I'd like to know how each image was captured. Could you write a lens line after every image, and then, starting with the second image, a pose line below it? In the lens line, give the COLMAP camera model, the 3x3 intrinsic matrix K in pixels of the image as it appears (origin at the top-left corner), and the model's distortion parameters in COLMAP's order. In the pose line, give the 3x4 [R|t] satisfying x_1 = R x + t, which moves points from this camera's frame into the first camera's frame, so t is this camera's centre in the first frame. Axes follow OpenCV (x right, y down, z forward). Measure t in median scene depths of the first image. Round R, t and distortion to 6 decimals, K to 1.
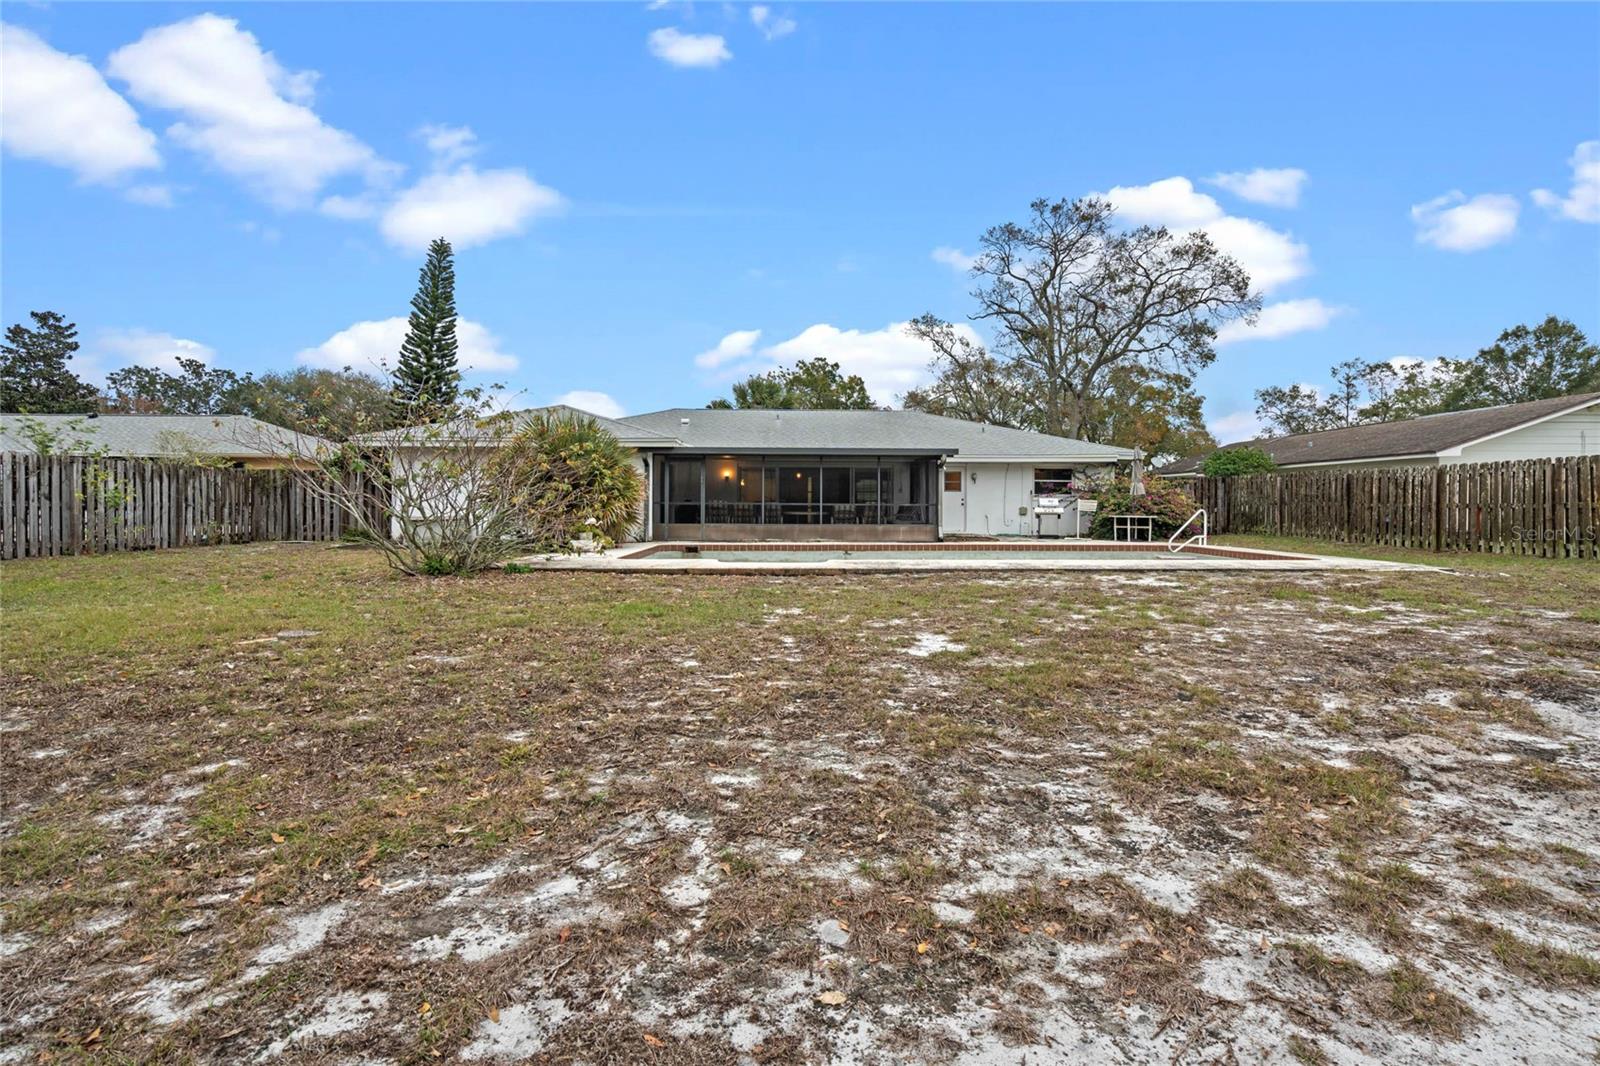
lens RADIAL K [[734.0, 0, 800.0], [0, 734.0, 533.0], [0, 0, 1]] dist [-0.002105, 0.000431]
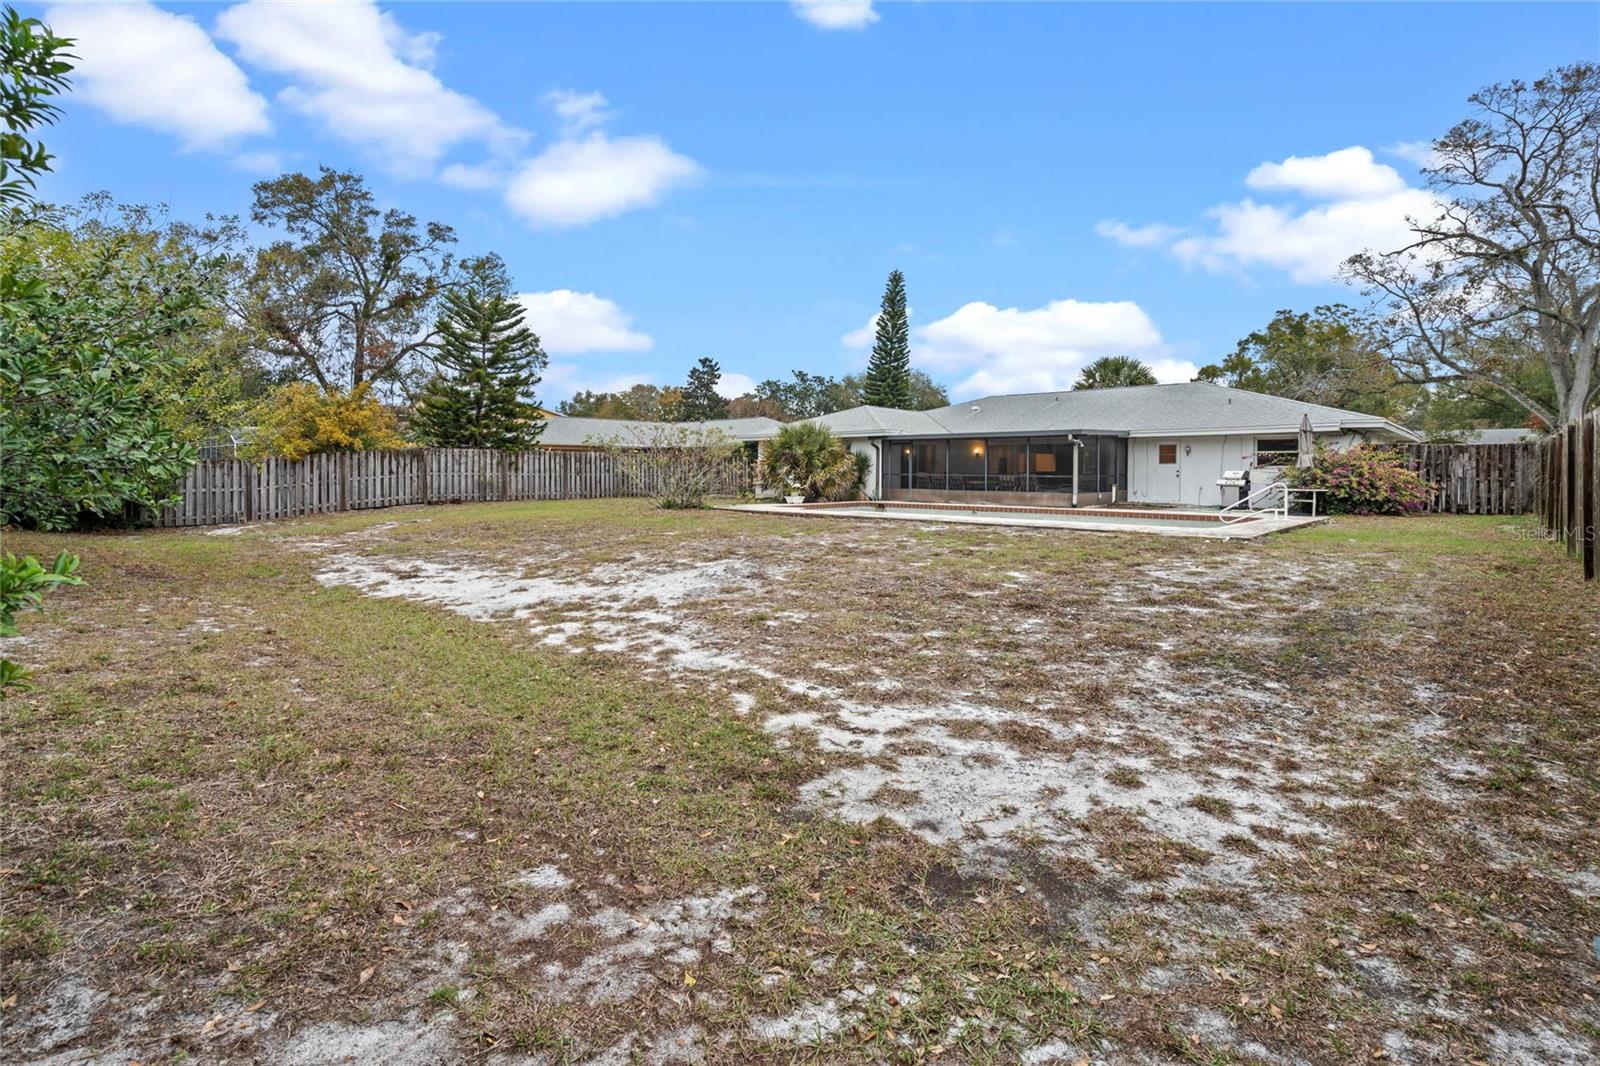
lens RADIAL K [[734.0, 0, 800.0], [0, 734.0, 533.0], [0, 0, 1]] dist [-0.002105, 0.000431]
pose [[0.727292, 0.057609, -0.683907, 0.586429], [-0.029063, 0.998162, 0.053173, 0.002525], [0.685713, -0.018796, 0.727629, -0.151159]]
